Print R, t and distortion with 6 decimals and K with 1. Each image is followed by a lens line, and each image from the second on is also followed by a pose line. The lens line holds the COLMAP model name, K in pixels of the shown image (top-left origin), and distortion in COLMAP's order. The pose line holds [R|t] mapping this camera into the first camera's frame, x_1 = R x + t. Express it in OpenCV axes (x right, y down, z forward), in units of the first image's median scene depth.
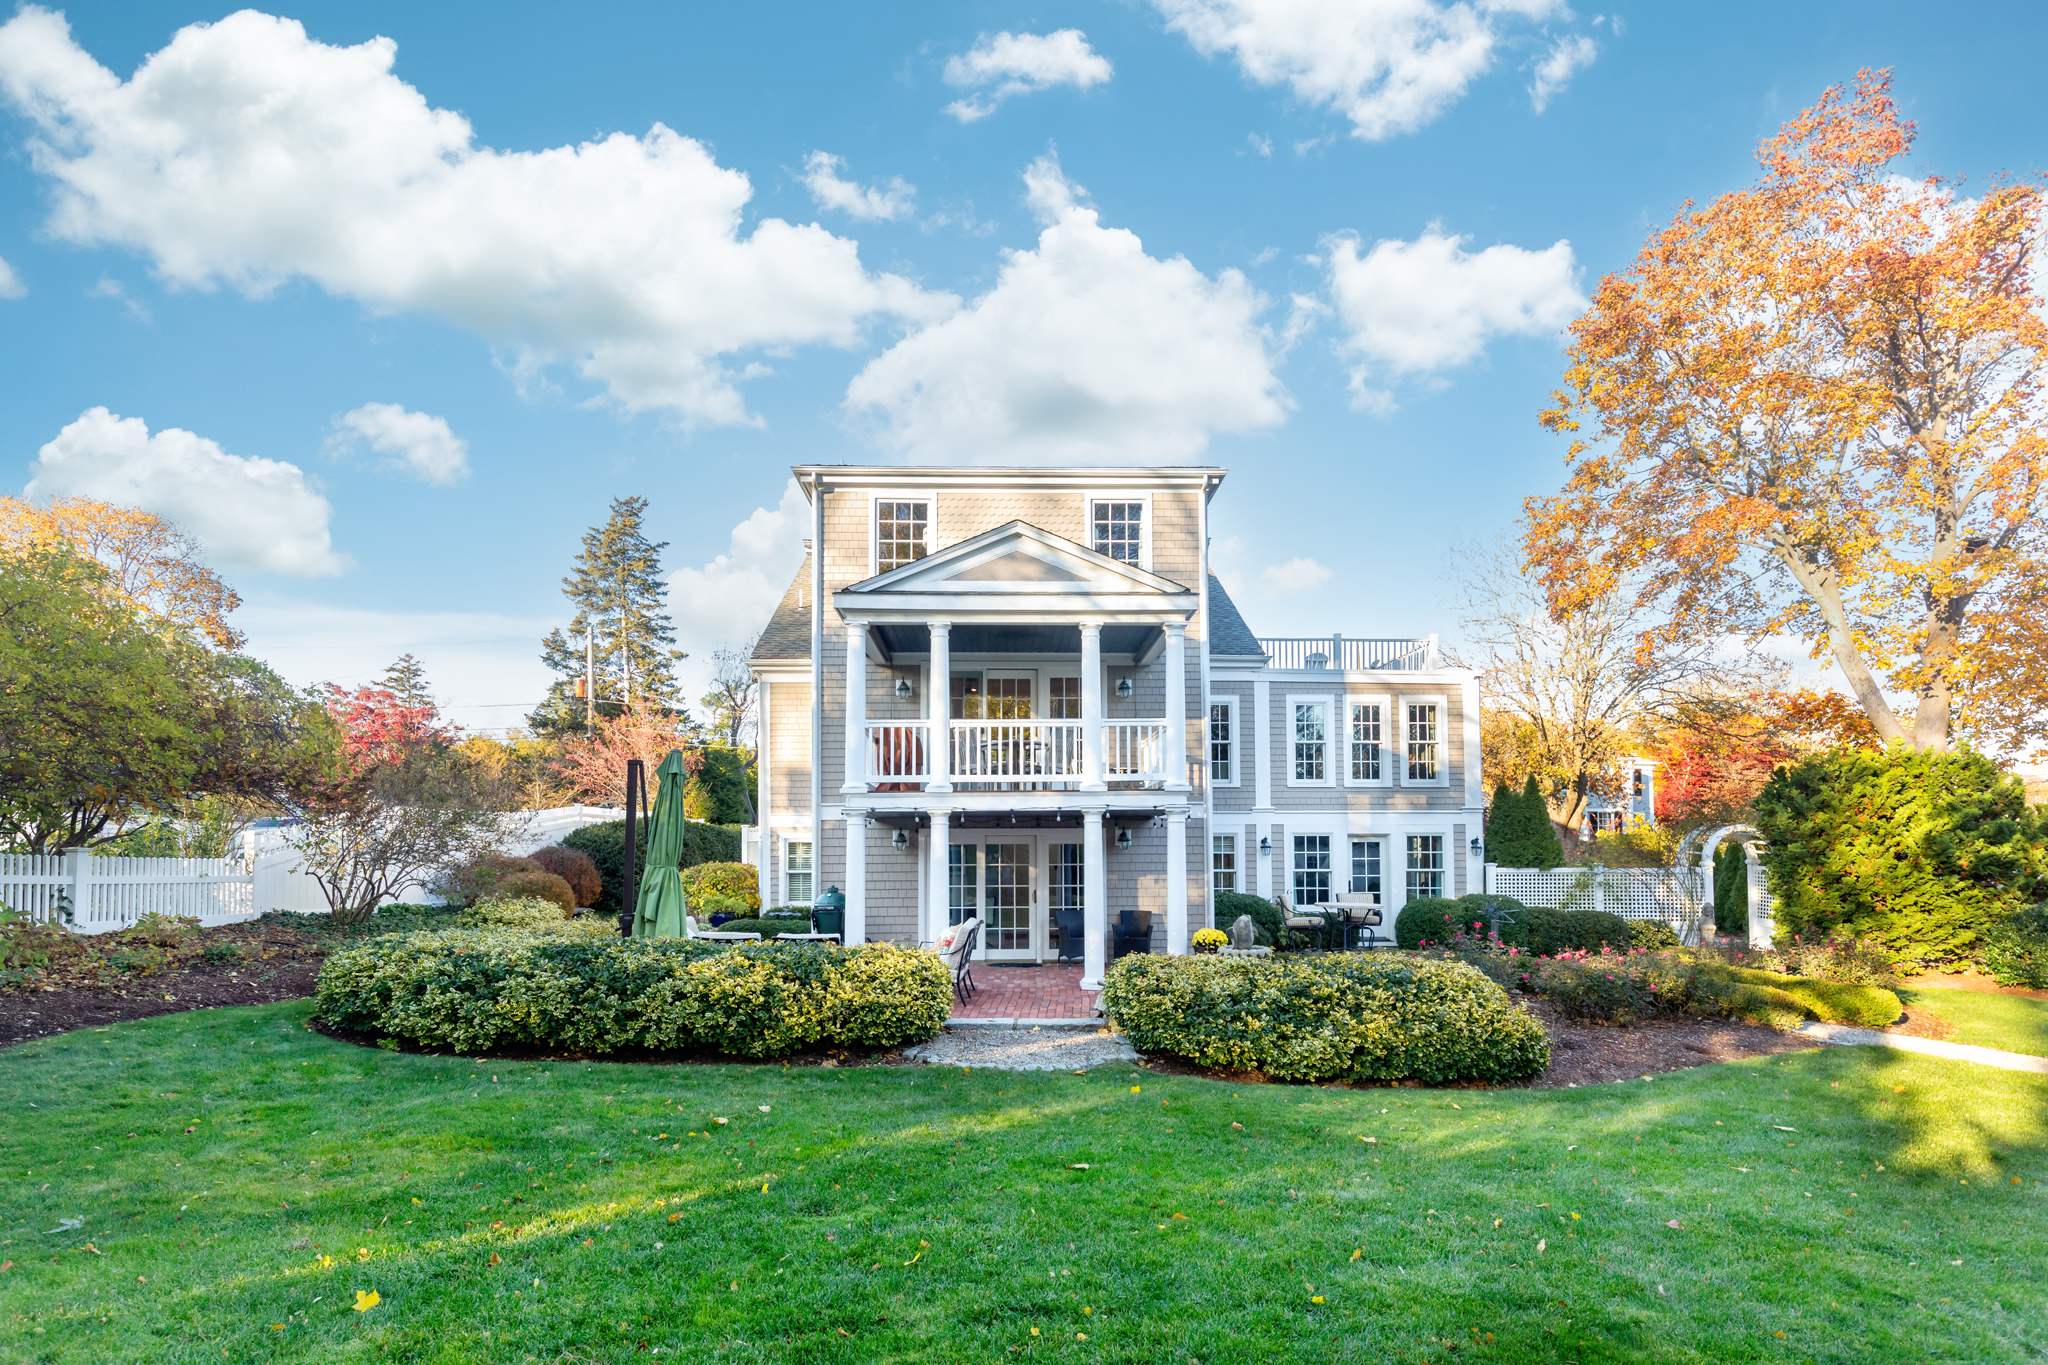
lens RADIAL K [[920.8, 0, 1021.8], [0, 920.8, 747.0], [0, 0, 1]] dist [0.012461, -0.000028]
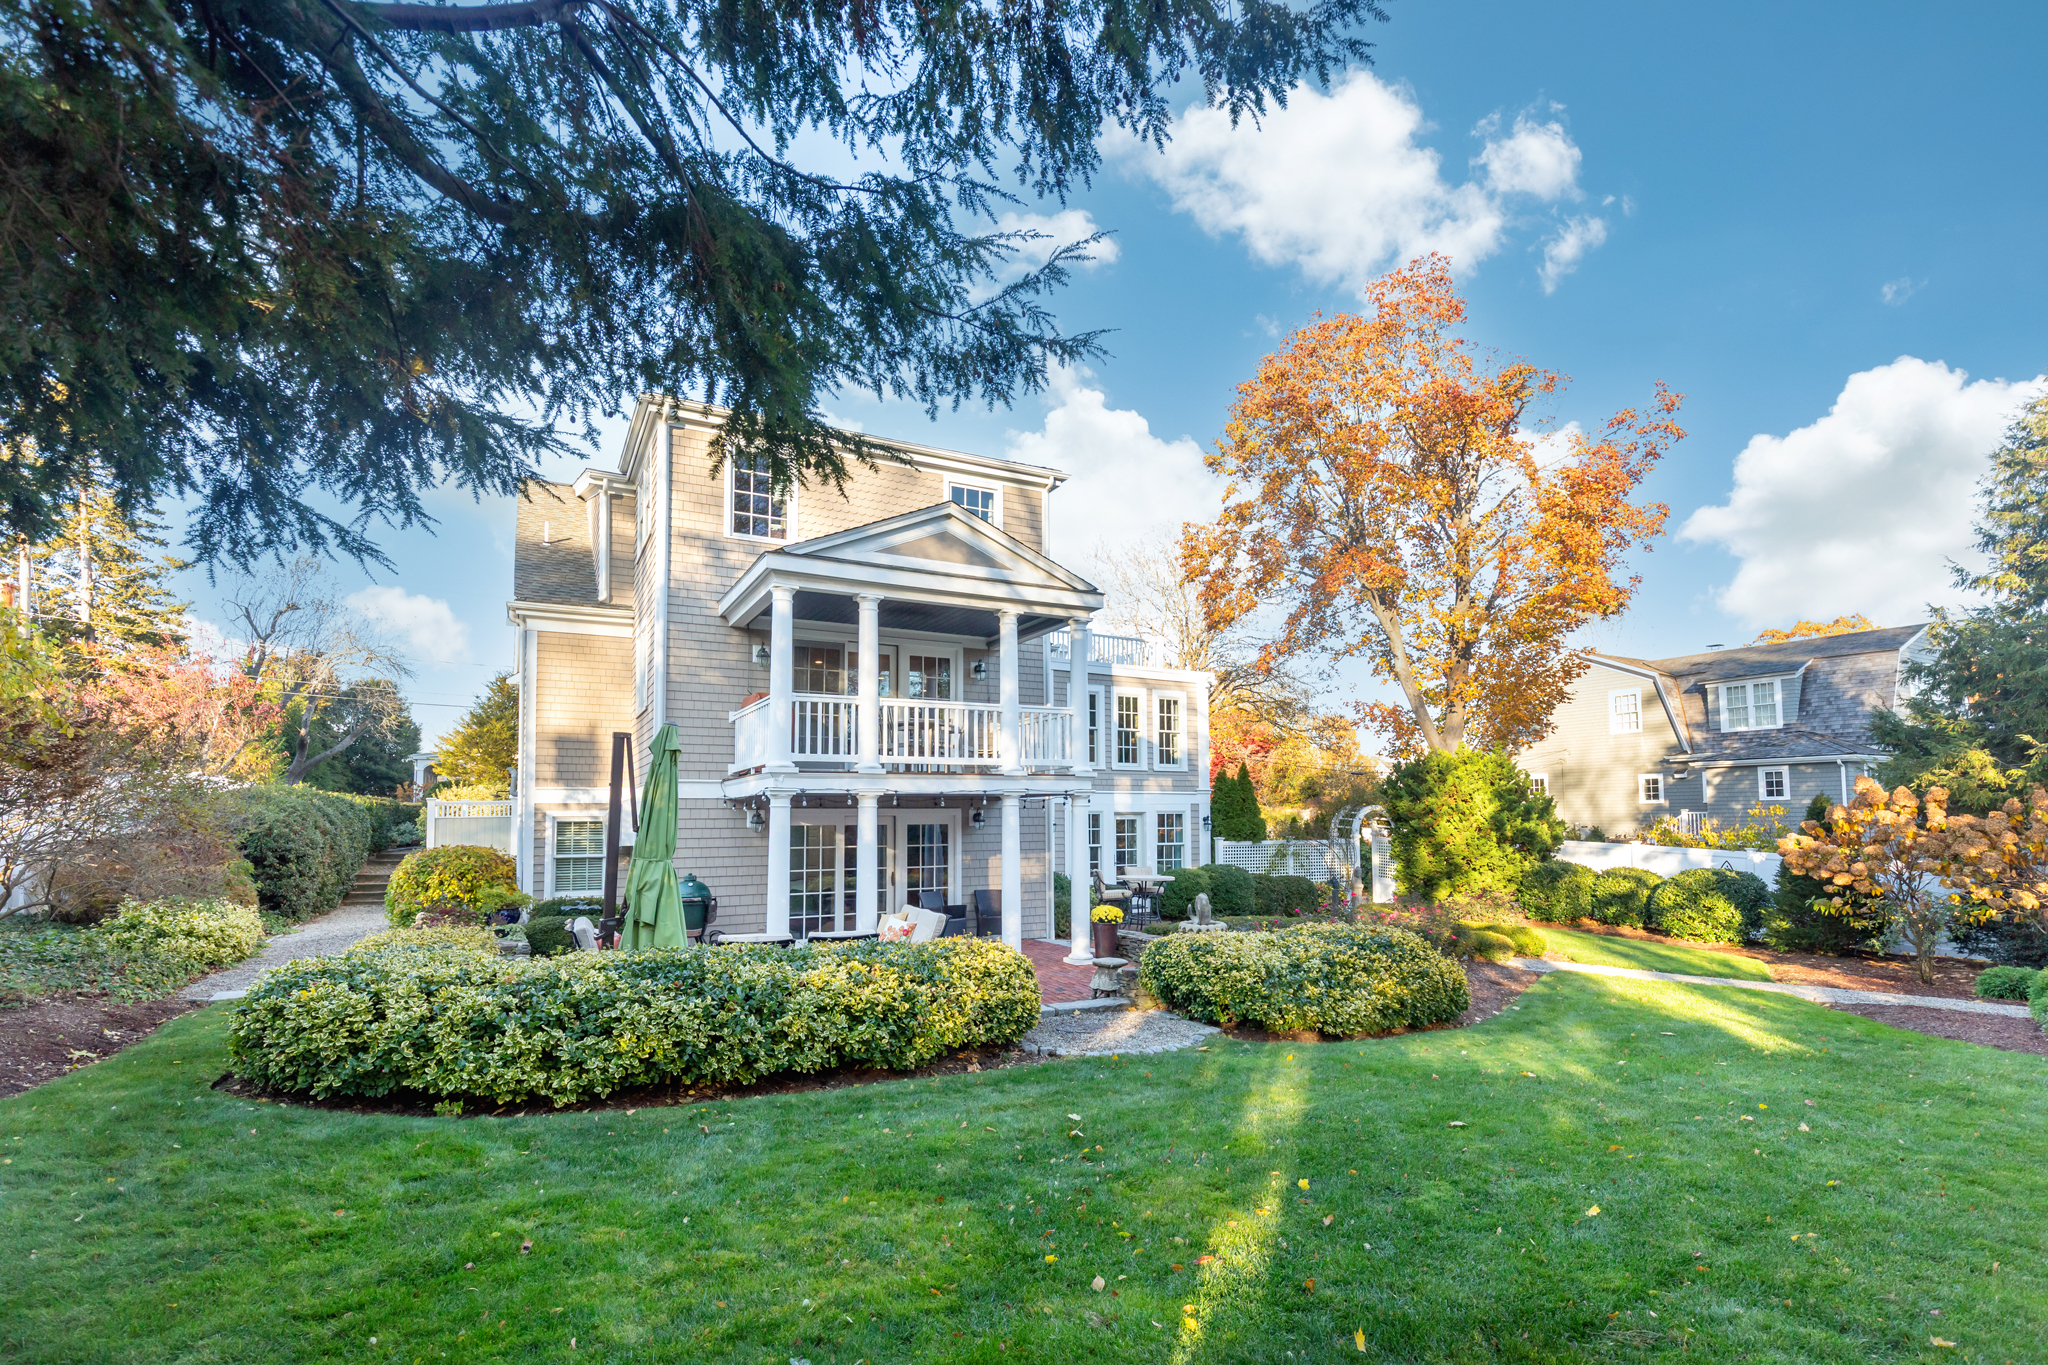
lens RADIAL K [[927.9, 0, 1029.0], [0, 927.9, 693.2], [0, 0, 1]] dist [0.012034, -0.000073]
pose [[0.900208, 0.057896, 0.431595, -0.279958], [-0.047852, 0.998272, -0.034104, -0.006907], [-0.432824, 0.010048, 0.901423, 0.047752]]
